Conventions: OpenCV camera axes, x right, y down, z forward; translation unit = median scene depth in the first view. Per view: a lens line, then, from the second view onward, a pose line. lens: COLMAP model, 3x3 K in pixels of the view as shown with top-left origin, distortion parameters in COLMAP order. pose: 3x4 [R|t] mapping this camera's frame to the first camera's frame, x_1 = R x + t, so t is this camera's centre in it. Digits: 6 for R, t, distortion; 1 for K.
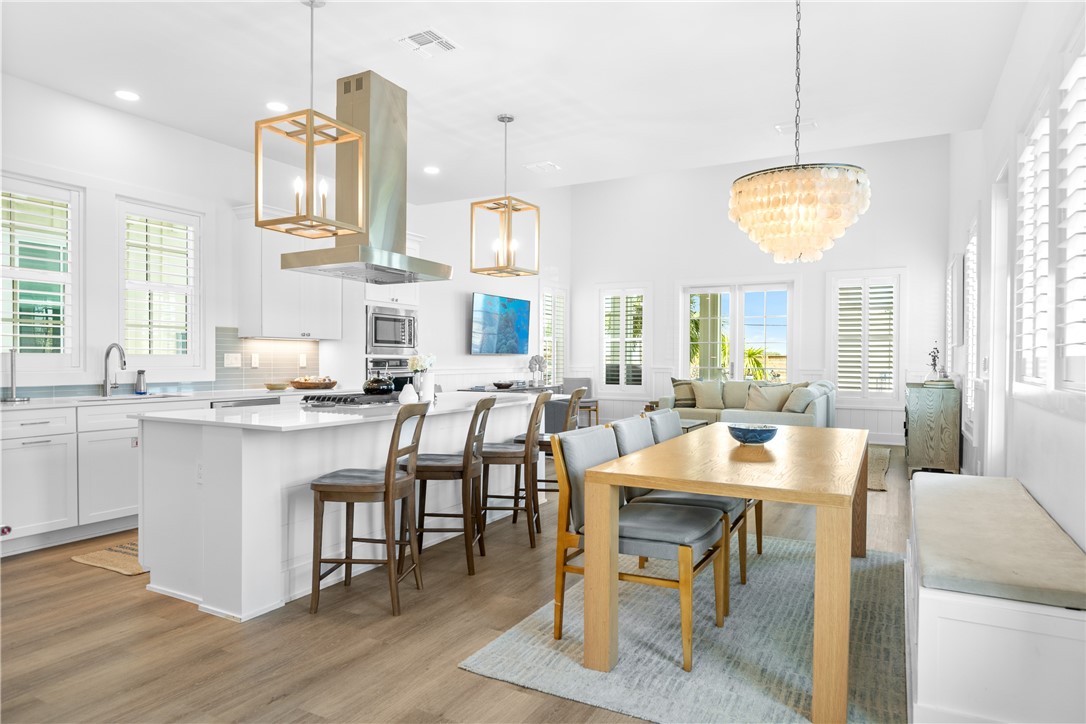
lens RADIAL K [[673.6, 0, 538.6], [0, 673.6, 360.1], [0, 0, 1]] dist [0.007304, -0.001615]
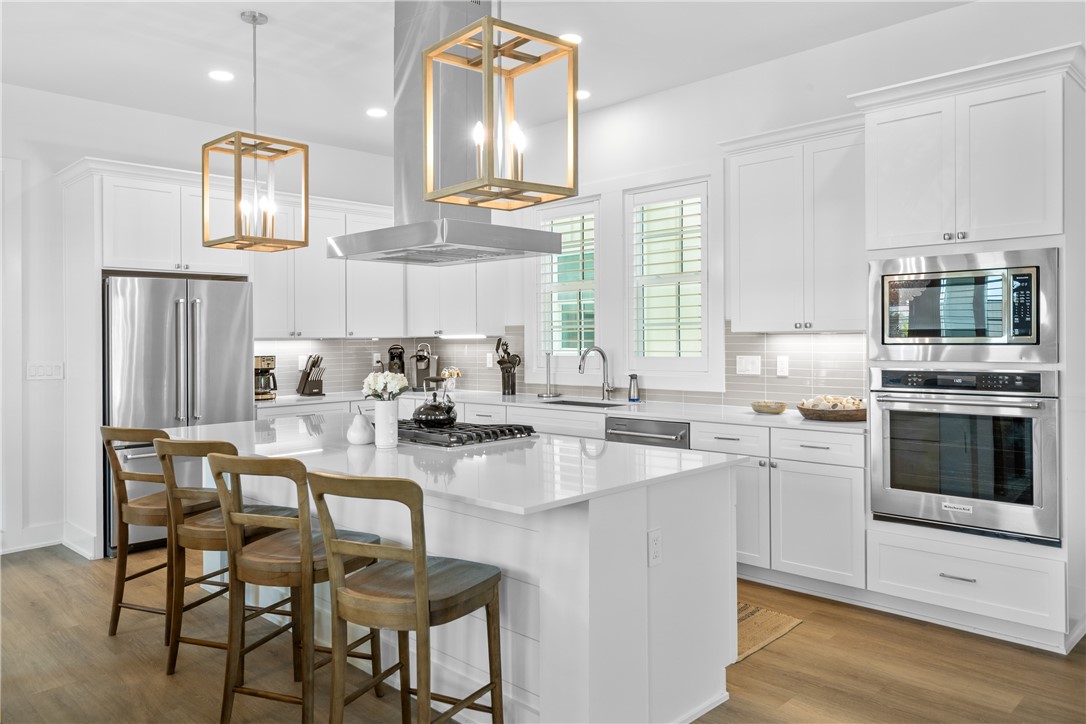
lens RADIAL K [[763.2, 0, 568.4], [0, 763.2, 331.8], [0, 0, 1]] dist [-0.002570, -0.004193]
pose [[-0.248631, -0.009978, -0.968547, 0.442803], [0.008013, 0.999892, -0.012358, -0.031355], [0.968565, -0.010834, -0.248524, 1.195044]]
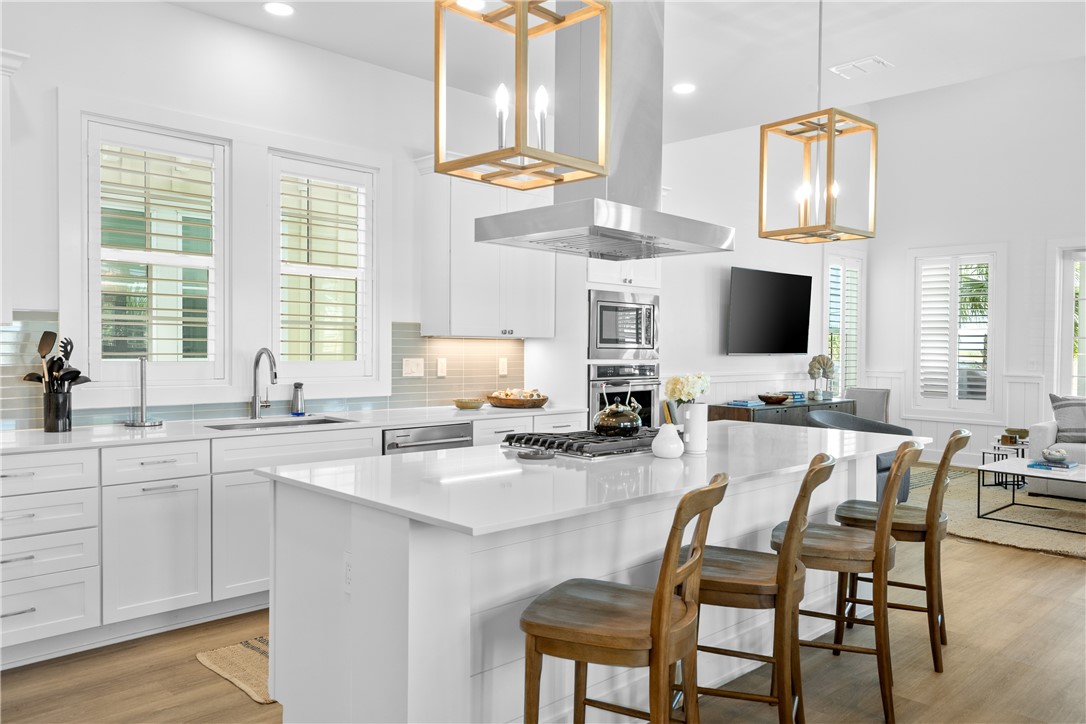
lens RADIAL K [[821.7, 0, 542.4], [0, 821.7, 353.0], [0, 0, 1]] dist [0.031469, -0.008799]
pose [[0.959763, 0.009480, -0.280653, -0.077900], [-0.007464, 0.999938, 0.008253, -0.028013], [0.280714, -0.005827, 0.959774, 0.208812]]
